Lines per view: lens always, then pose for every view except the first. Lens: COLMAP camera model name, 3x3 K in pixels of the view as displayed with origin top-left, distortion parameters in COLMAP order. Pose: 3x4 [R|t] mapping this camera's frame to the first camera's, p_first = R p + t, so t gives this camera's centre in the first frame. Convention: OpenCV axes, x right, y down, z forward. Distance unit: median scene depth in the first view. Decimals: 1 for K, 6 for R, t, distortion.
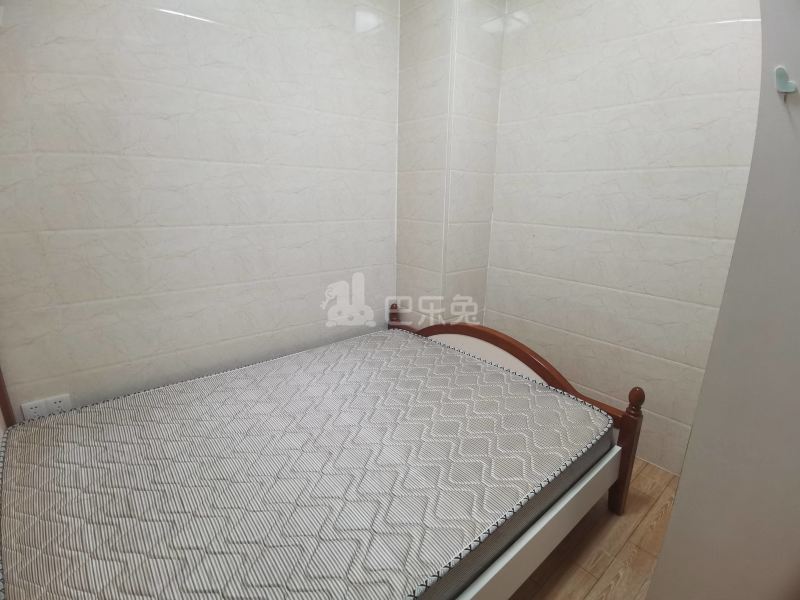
lens RADIAL K [[390.2, 0, 400.0], [0, 390.2, 300.0], [0, 0, 1]] dist [-0.001206, -0.000447]
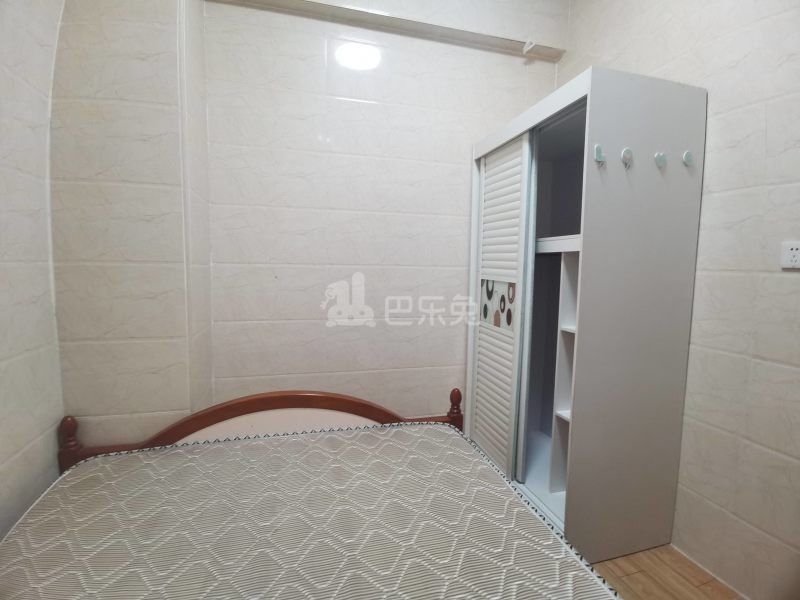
lens RADIAL K [[400.2, 0, 406.2], [0, 400.2, 301.2], [0, 0, 1]] dist [0.000728, 0.000816]
pose [[0.434564, -0.101916, 0.894856, -0.356224], [0.229444, 0.973322, -0.000571, -0.046454], [-0.870924, 0.205568, 0.446355, 0.378536]]
